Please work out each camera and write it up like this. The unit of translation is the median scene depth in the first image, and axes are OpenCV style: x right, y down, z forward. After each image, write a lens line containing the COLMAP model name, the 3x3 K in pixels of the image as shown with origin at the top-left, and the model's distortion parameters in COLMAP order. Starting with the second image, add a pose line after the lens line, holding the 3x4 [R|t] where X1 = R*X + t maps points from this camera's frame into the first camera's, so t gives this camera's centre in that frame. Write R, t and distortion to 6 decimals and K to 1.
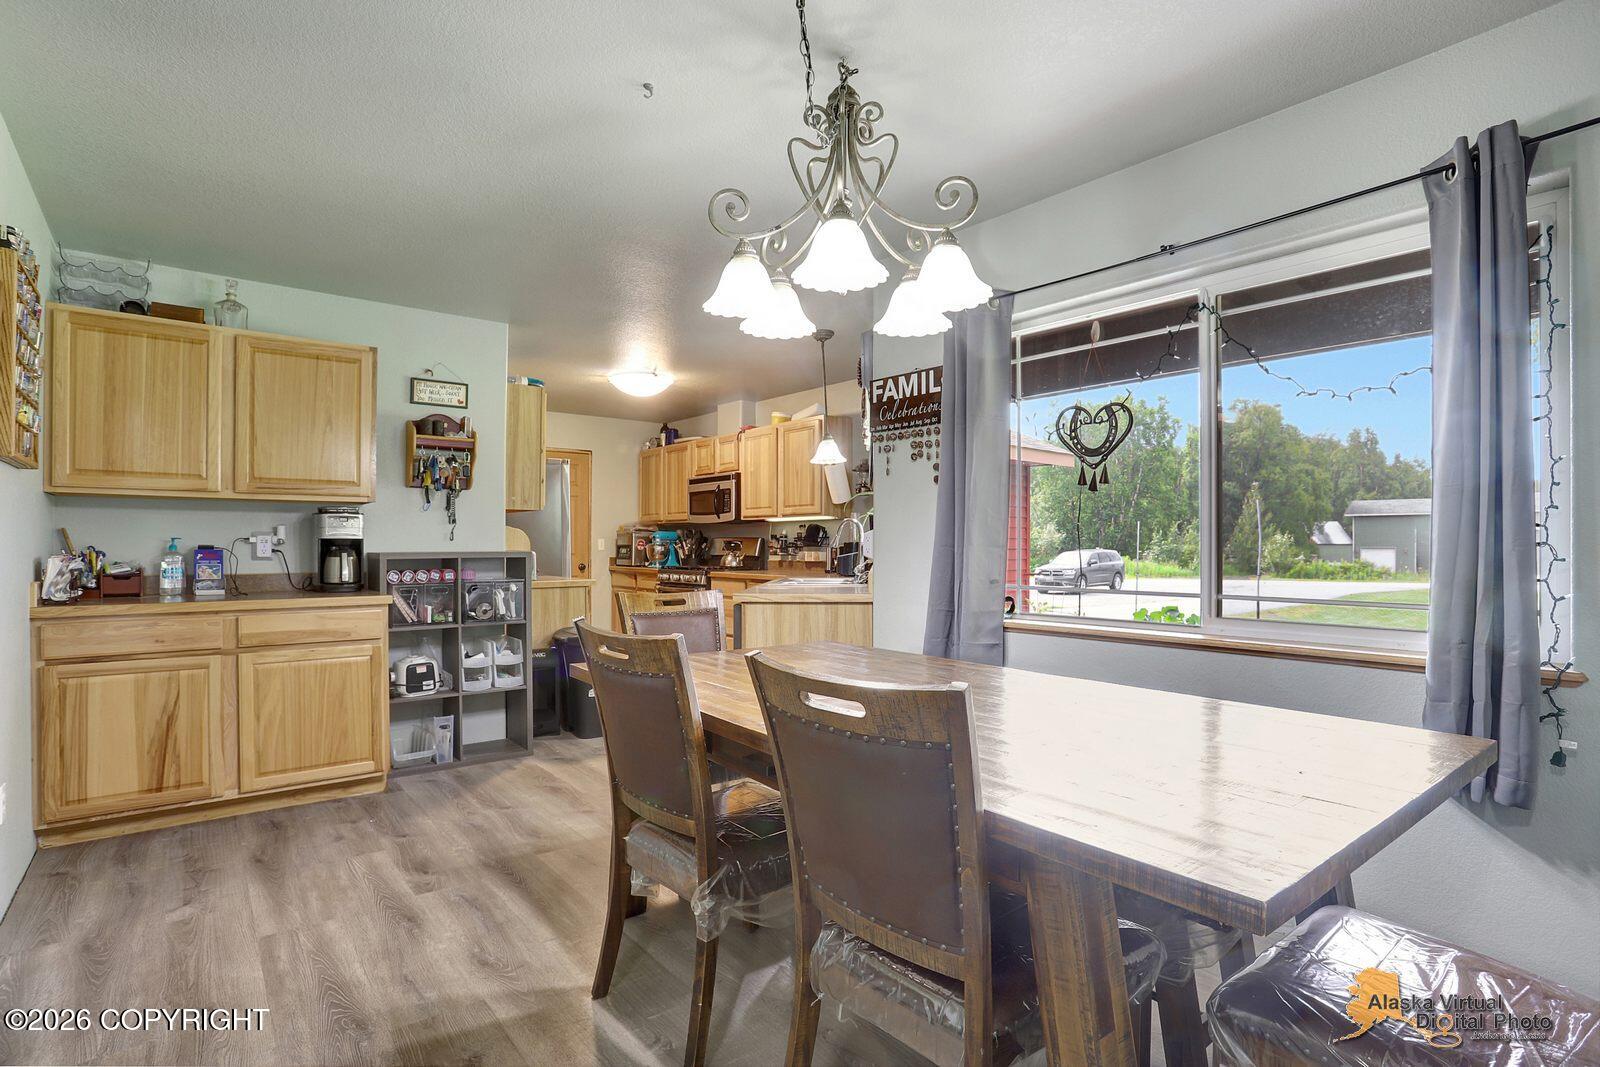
lens RADIAL K [[796.4, 0, 793.9], [0, 796.4, 526.0], [0, 0, 1]] dist [-0.007138, 0.001935]
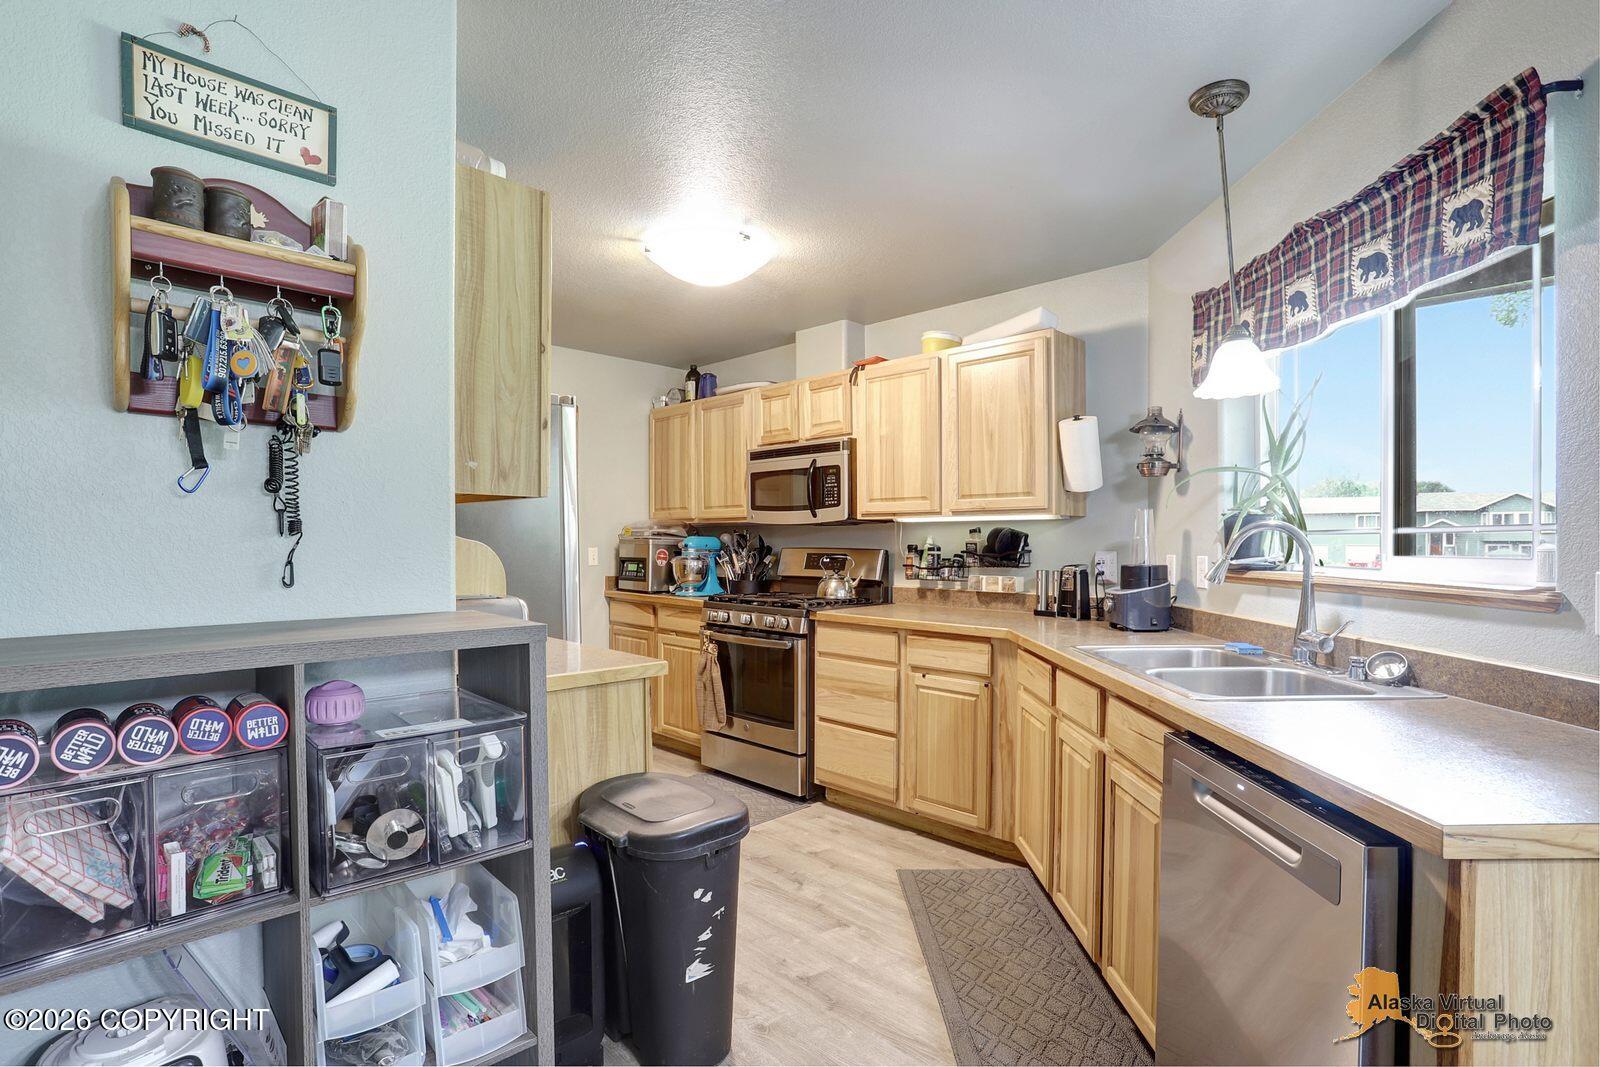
lens RADIAL K [[796.4, 0, 811.2], [0, 796.4, 545.2], [0, 0, 1]] dist [-0.007138, 0.001935]
pose [[0.994185, 0.001400, 0.107672, -0.162035], [-0.004605, 0.999554, 0.029521, -0.005815], [-0.107583, -0.029845, 0.993748, 0.420551]]
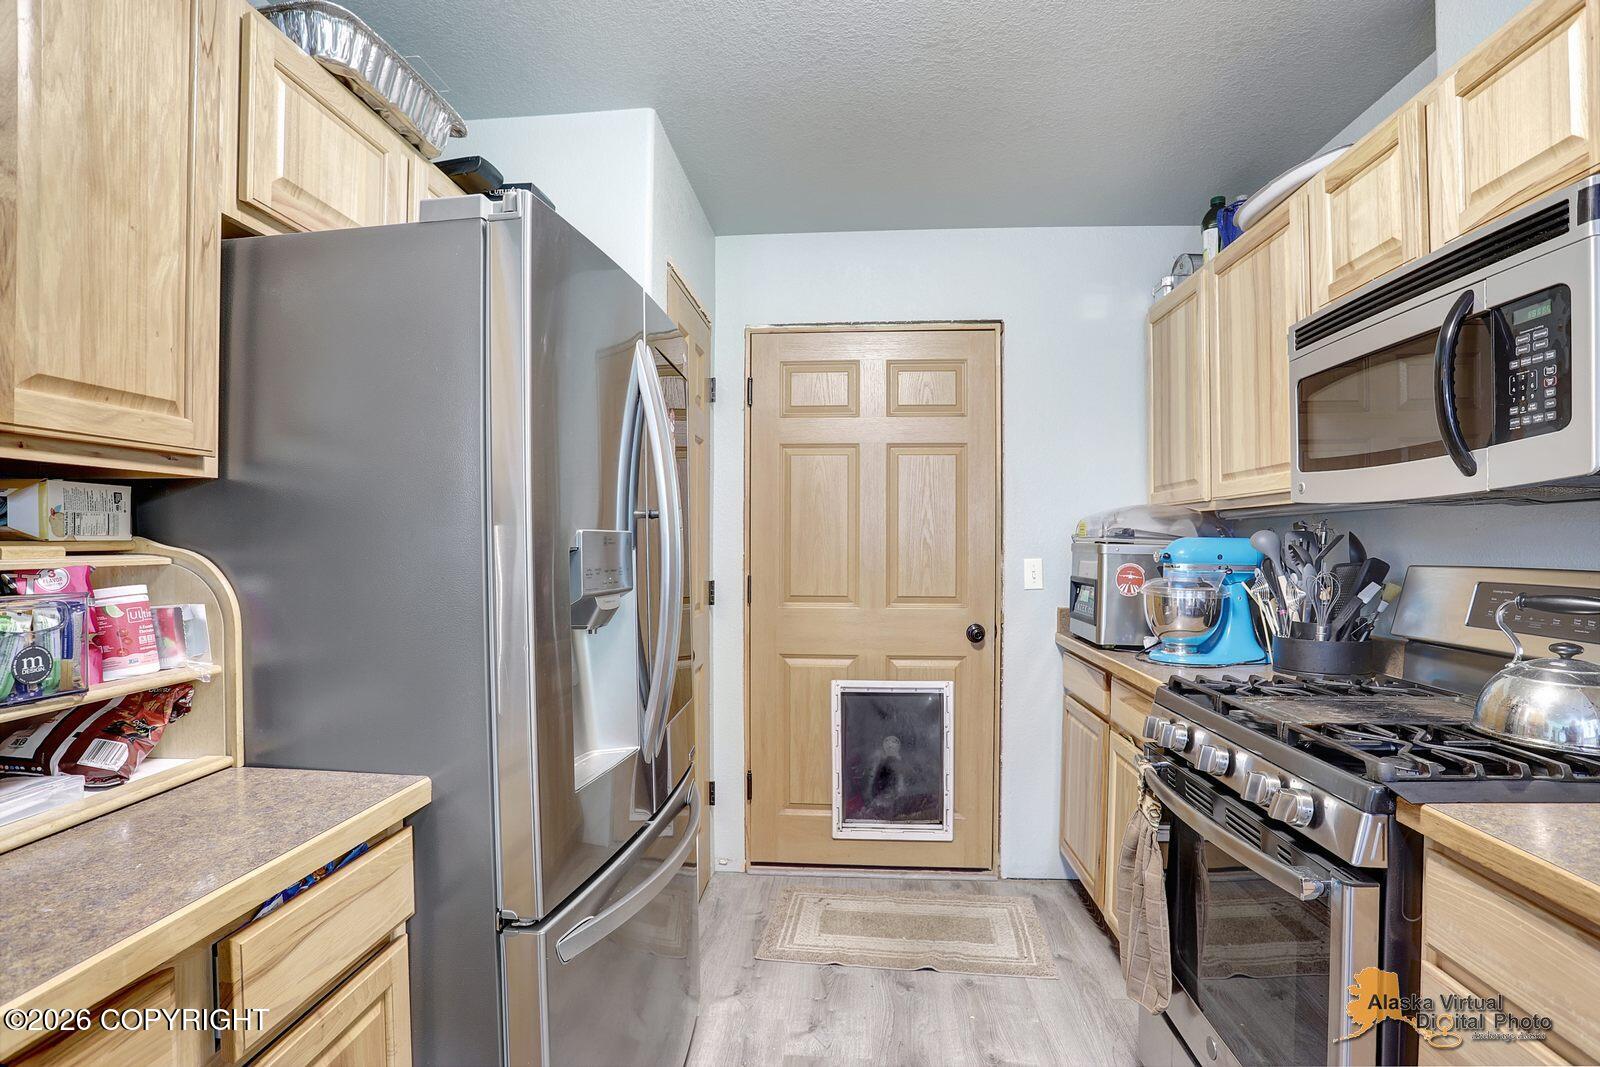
lens RADIAL K [[796.4, 0, 805.3], [0, 796.4, 541.8], [0, 0, 1]] dist [-0.007138, 0.001935]
pose [[0.743500, -0.002927, -0.668729, -0.086234], [0.018066, 0.999713, 0.015709, 0.001122], [0.668492, -0.023761, 0.743340, 0.767791]]
